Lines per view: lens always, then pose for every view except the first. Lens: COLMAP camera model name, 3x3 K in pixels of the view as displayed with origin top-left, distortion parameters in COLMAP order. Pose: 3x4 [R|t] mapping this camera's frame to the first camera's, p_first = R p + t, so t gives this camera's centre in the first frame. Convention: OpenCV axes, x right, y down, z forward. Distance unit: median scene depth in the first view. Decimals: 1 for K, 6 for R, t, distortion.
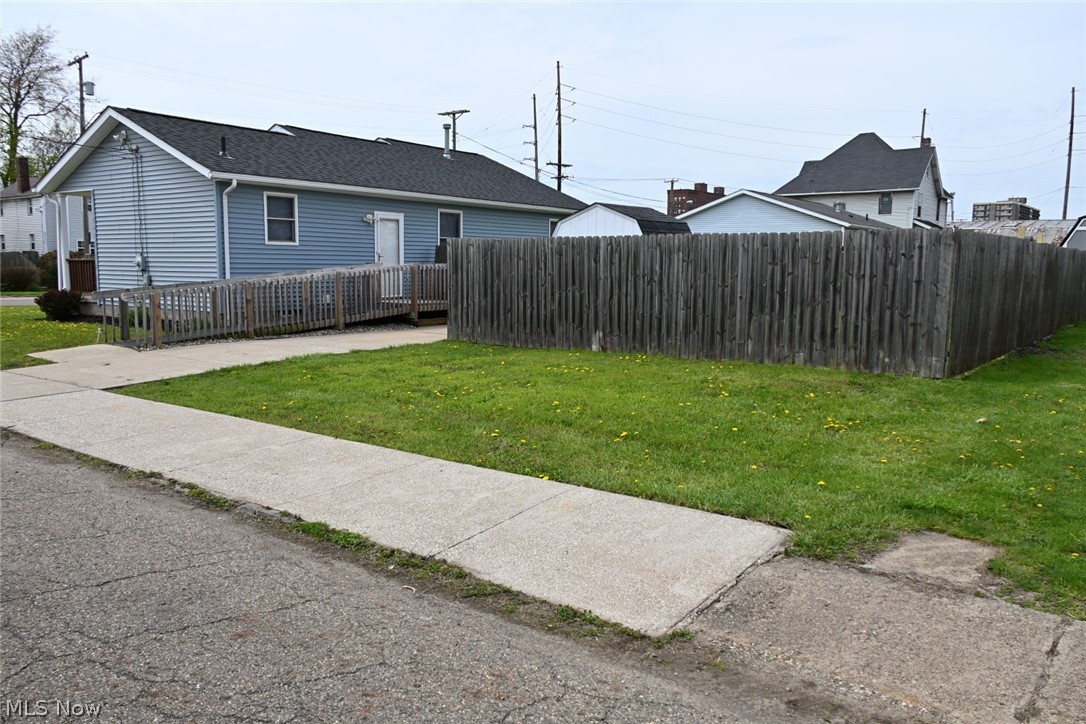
lens RADIAL K [[833.0, 0, 543.0], [0, 833.0, 362.0], [0, 0, 1]] dist [0.004213, -0.001532]
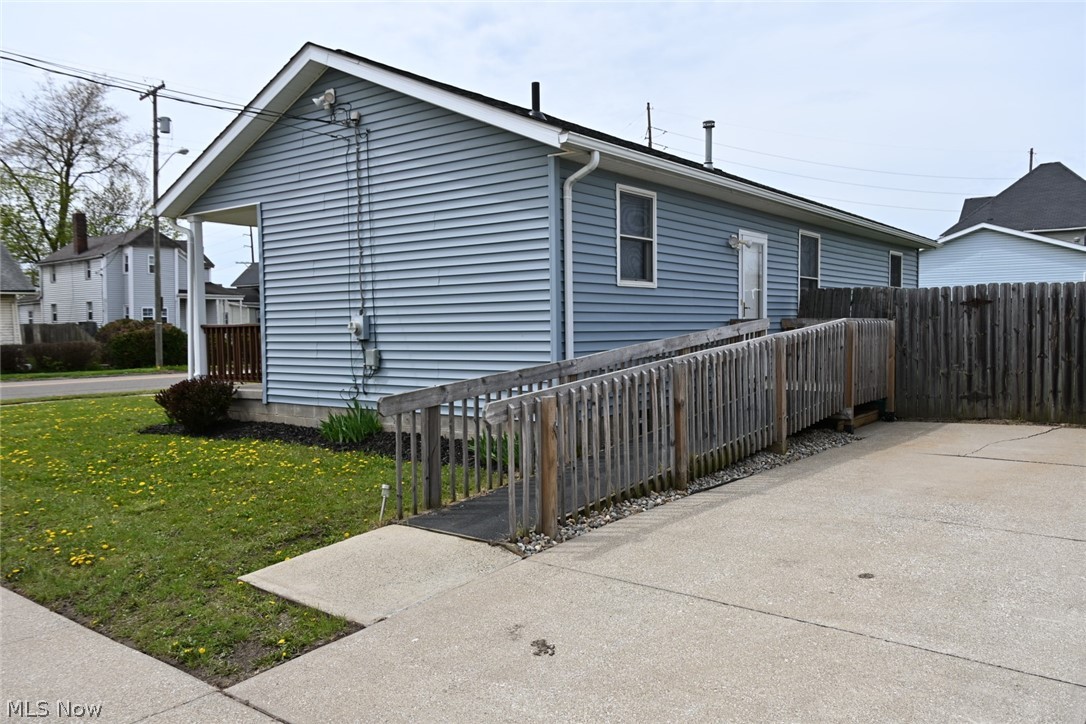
lens RADIAL K [[828.8, 0, 543.0], [0, 828.8, 362.0], [0, 0, 1]] dist [-0.012686, -0.000797]
pose [[0.999514, -0.022912, -0.021156, -0.156325], [0.021286, 0.997022, -0.074119, -0.024125], [0.022792, 0.073633, 0.997025, 0.207999]]
